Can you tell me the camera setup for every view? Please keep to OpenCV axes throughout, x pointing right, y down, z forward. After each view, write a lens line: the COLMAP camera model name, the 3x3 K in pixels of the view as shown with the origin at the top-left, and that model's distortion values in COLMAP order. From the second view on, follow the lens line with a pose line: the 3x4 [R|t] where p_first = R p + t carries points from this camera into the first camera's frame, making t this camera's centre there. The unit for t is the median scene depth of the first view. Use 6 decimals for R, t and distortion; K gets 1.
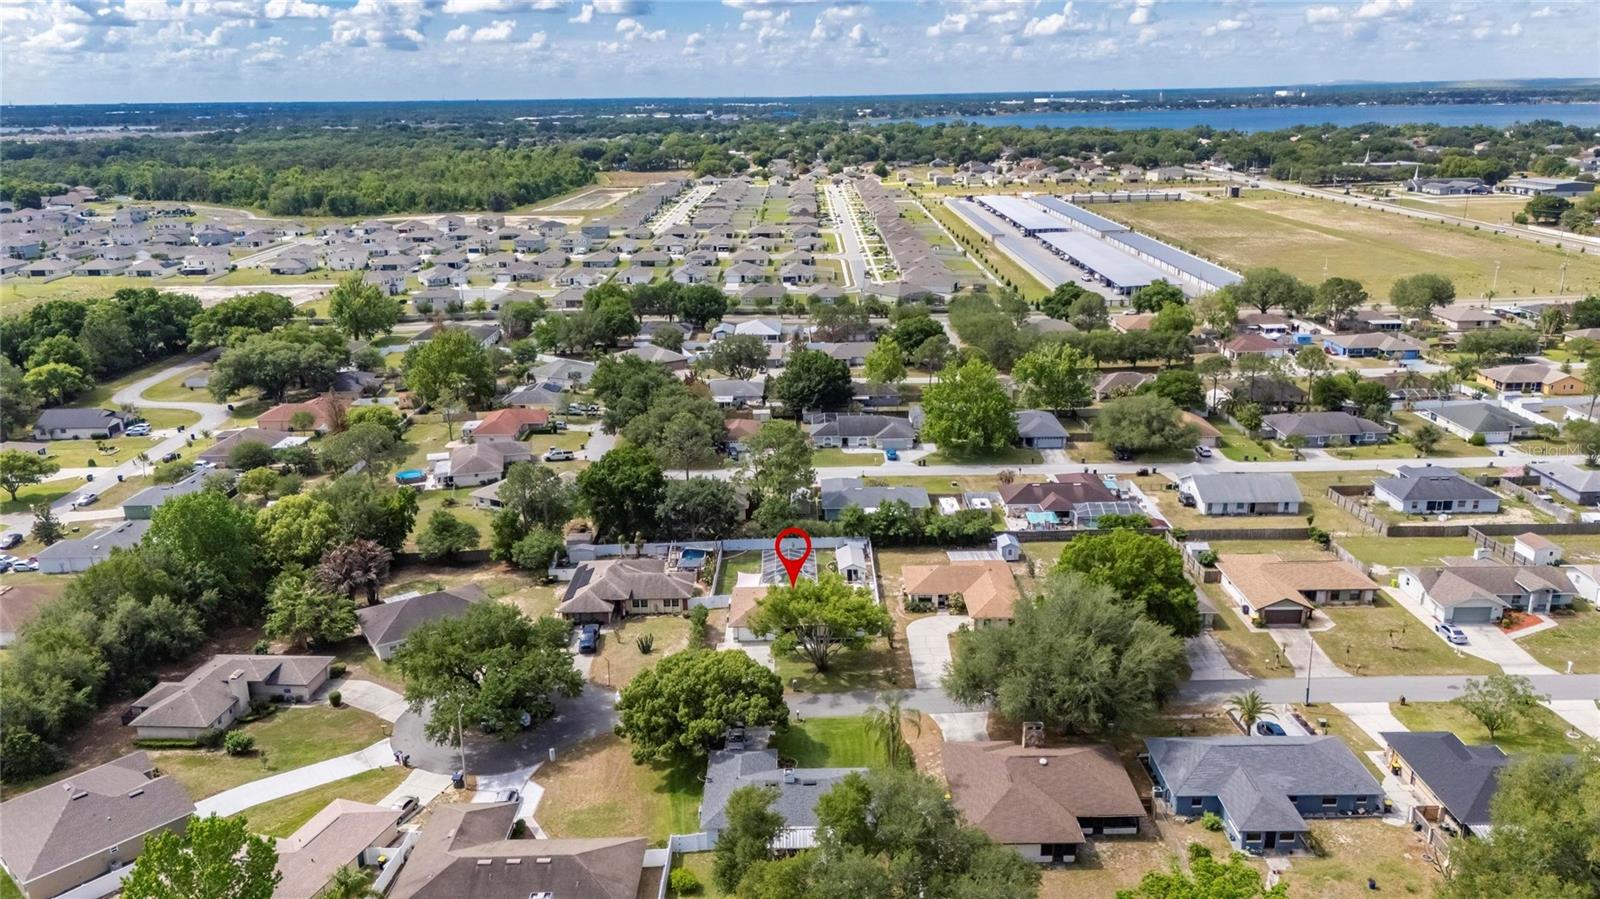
lens RADIAL K [[1173.7, 0, 809.4], [0, 1173.7, 452.9], [0, 0, 1]] dist [0.073563, -0.070638]
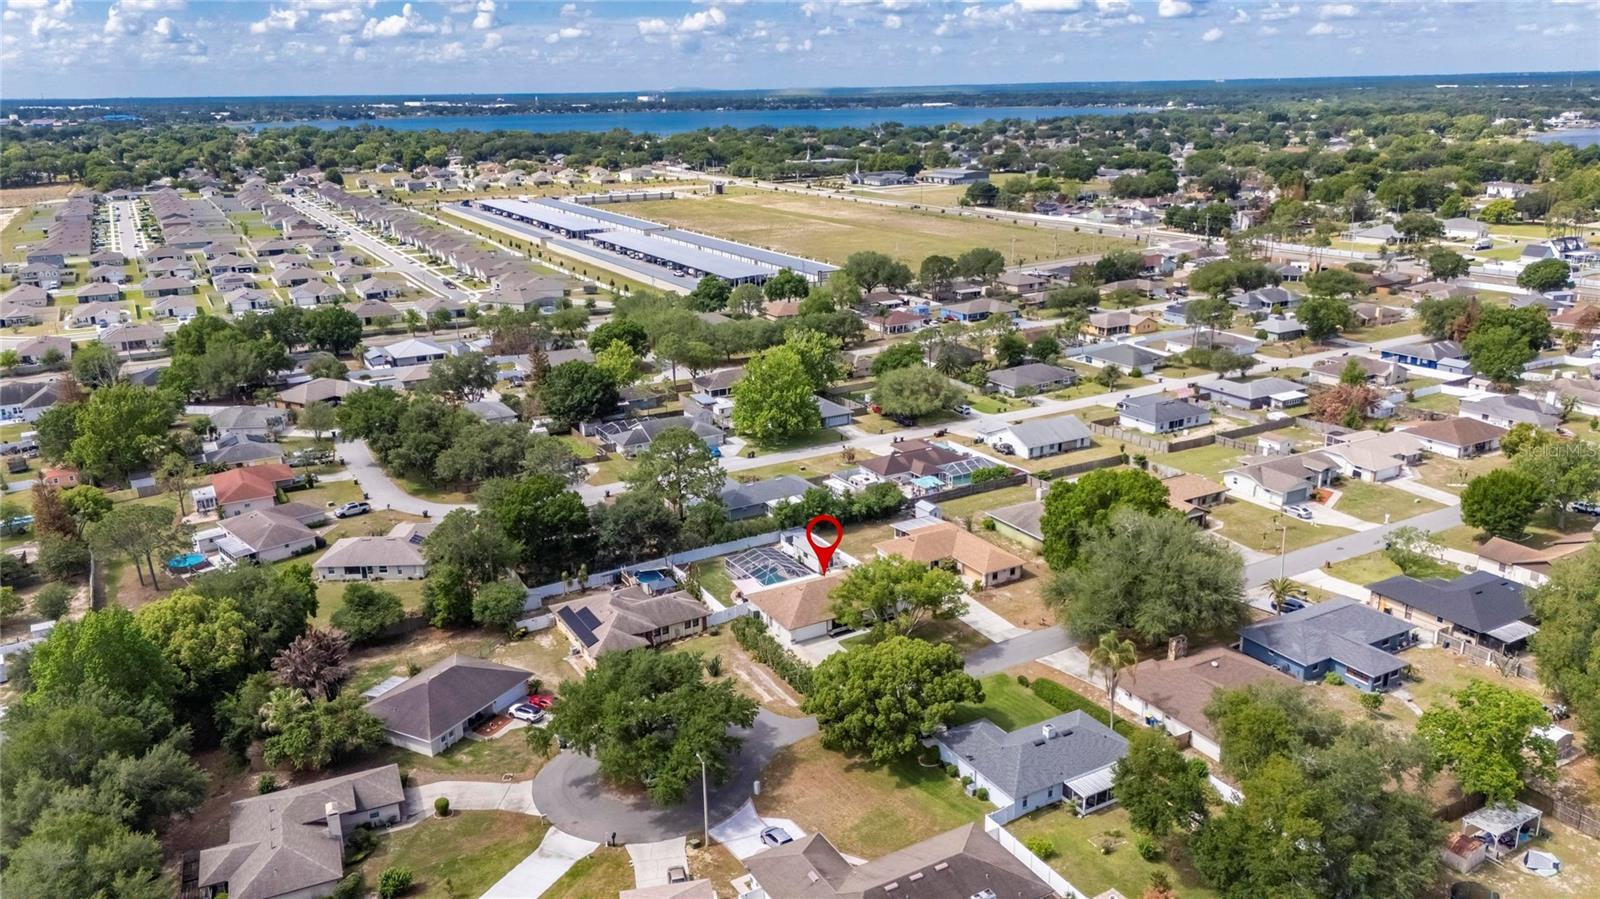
lens RADIAL K [[1173.7, 0, 809.4], [0, 1173.7, 452.9], [0, 0, 1]] dist [0.073563, -0.070638]
pose [[0.872342, -0.143898, 0.467240, -0.330772], [0.145531, 0.988809, 0.032820, -0.018912], [-0.466733, 0.039368, 0.883521, 0.080086]]
